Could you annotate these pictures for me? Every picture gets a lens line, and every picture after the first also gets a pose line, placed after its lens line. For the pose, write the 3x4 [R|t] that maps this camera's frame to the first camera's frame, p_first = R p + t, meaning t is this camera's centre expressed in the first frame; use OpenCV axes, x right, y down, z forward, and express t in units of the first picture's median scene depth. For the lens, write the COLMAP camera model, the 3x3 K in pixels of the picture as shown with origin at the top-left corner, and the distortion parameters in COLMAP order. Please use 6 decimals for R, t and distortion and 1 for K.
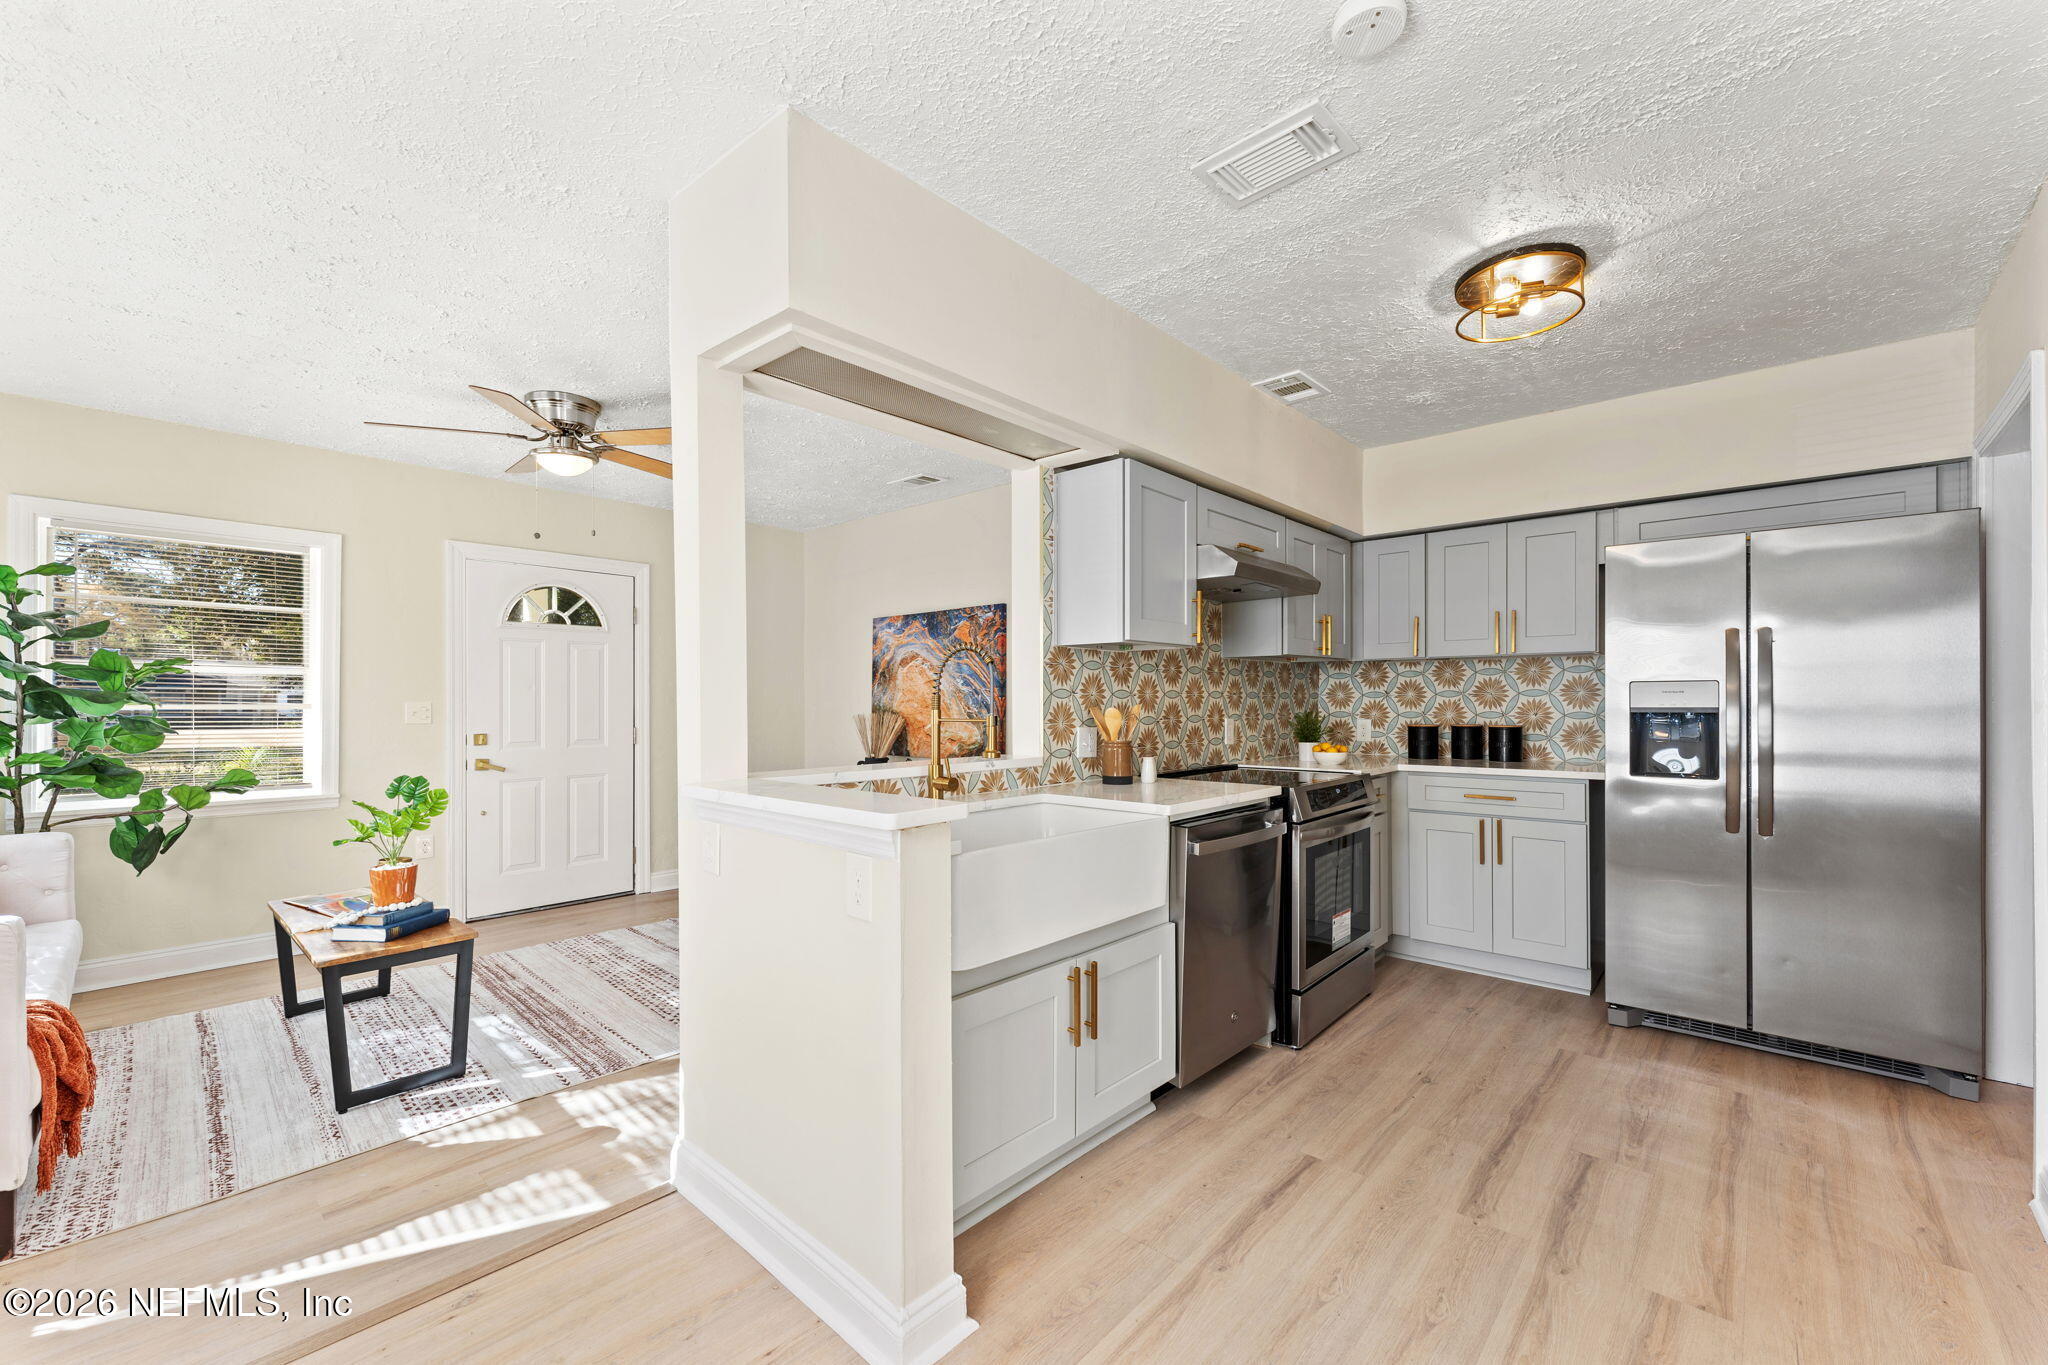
lens RADIAL K [[827.6, 0, 1022.7], [0, 827.6, 696.1], [0, 0, 1]] dist [0.004072, -0.000813]
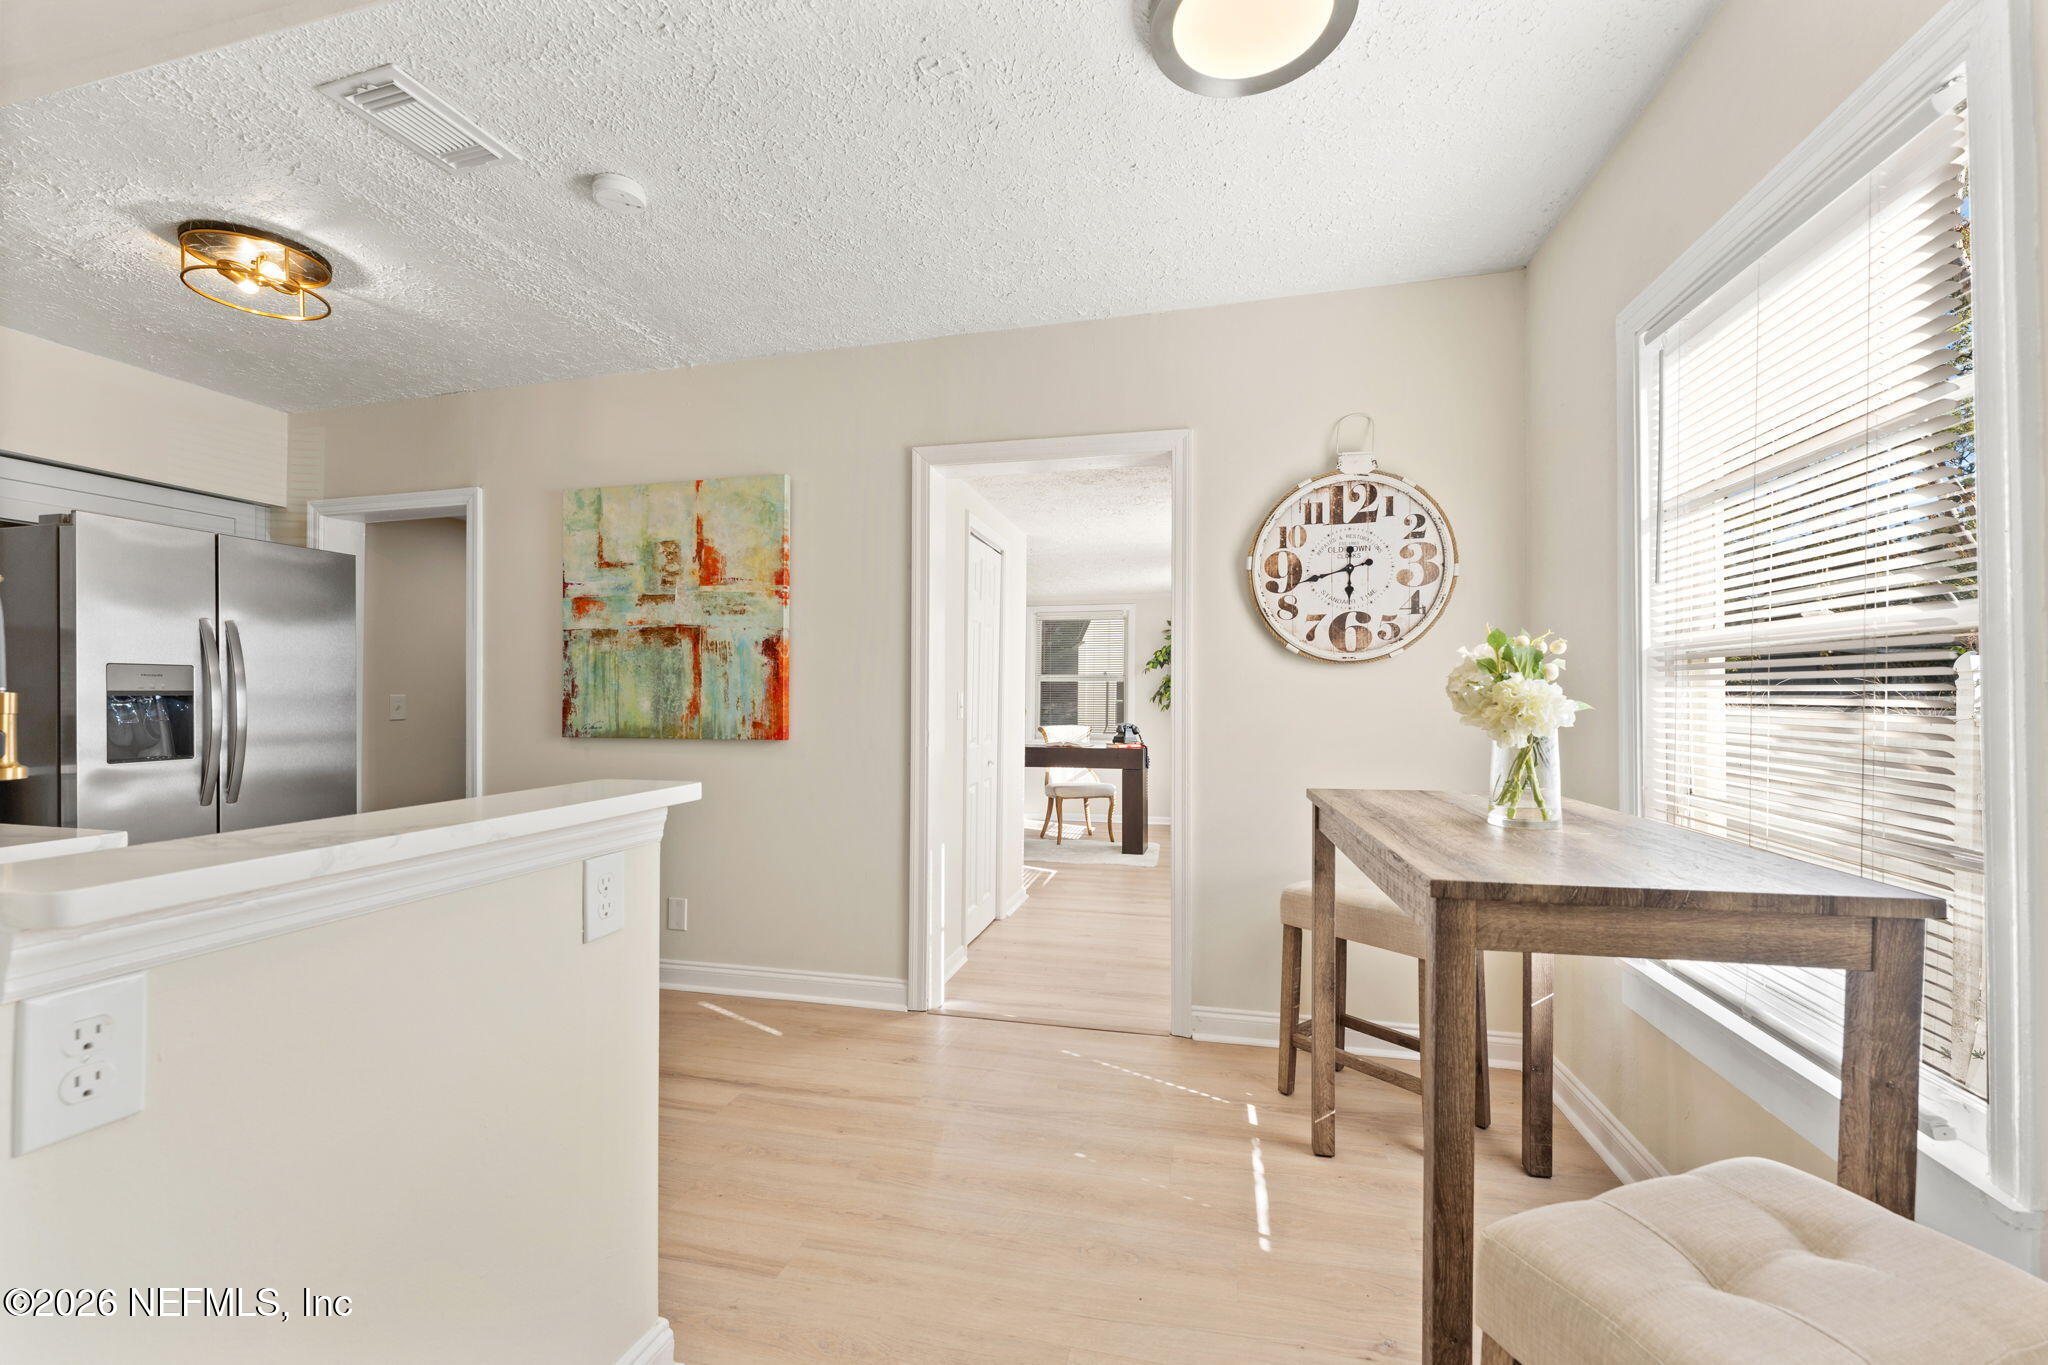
lens RADIAL K [[827.6, 0, 1013.5], [0, 827.6, 708.7], [0, 0, 1]] dist [0.004072, -0.000813]
pose [[-0.471204, -0.012861, 0.881930, -0.368165], [-0.004260, 0.999915, 0.012305, 0.011640], [-0.882014, 0.002041, -0.471219, 0.352601]]
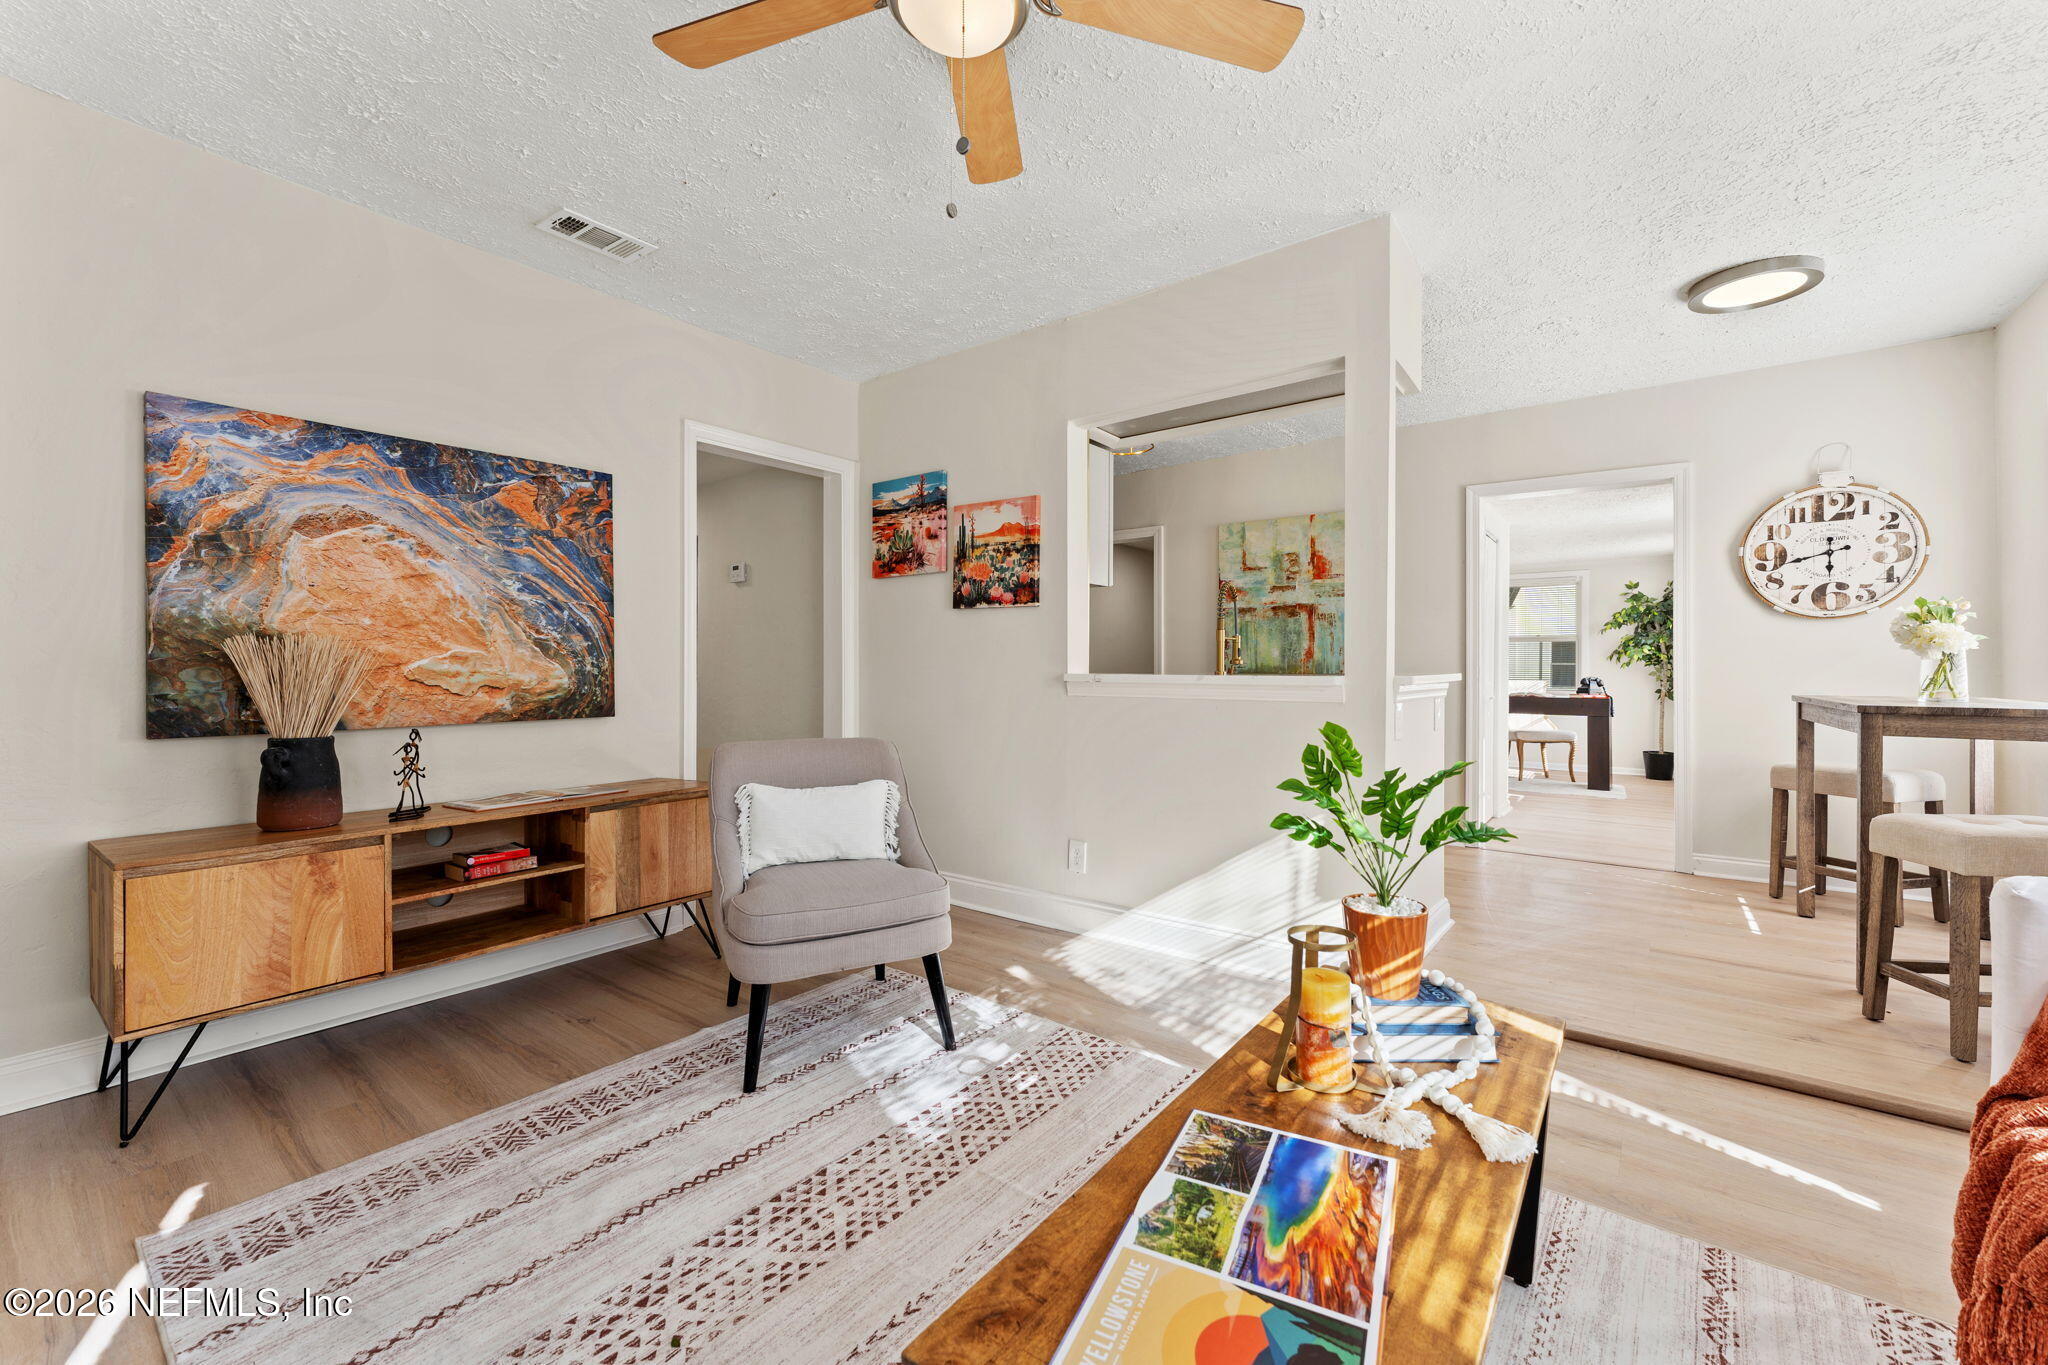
lens RADIAL K [[827.6, 0, 1029.6], [0, 827.6, 665.0], [0, 0, 1]] dist [0.004072, -0.000813]
pose [[-0.086468, 0.000620, 0.996254, -0.707560], [-0.006918, 0.999975, -0.001223, 0.037809], [-0.996231, -0.006998, -0.086461, 0.721916]]
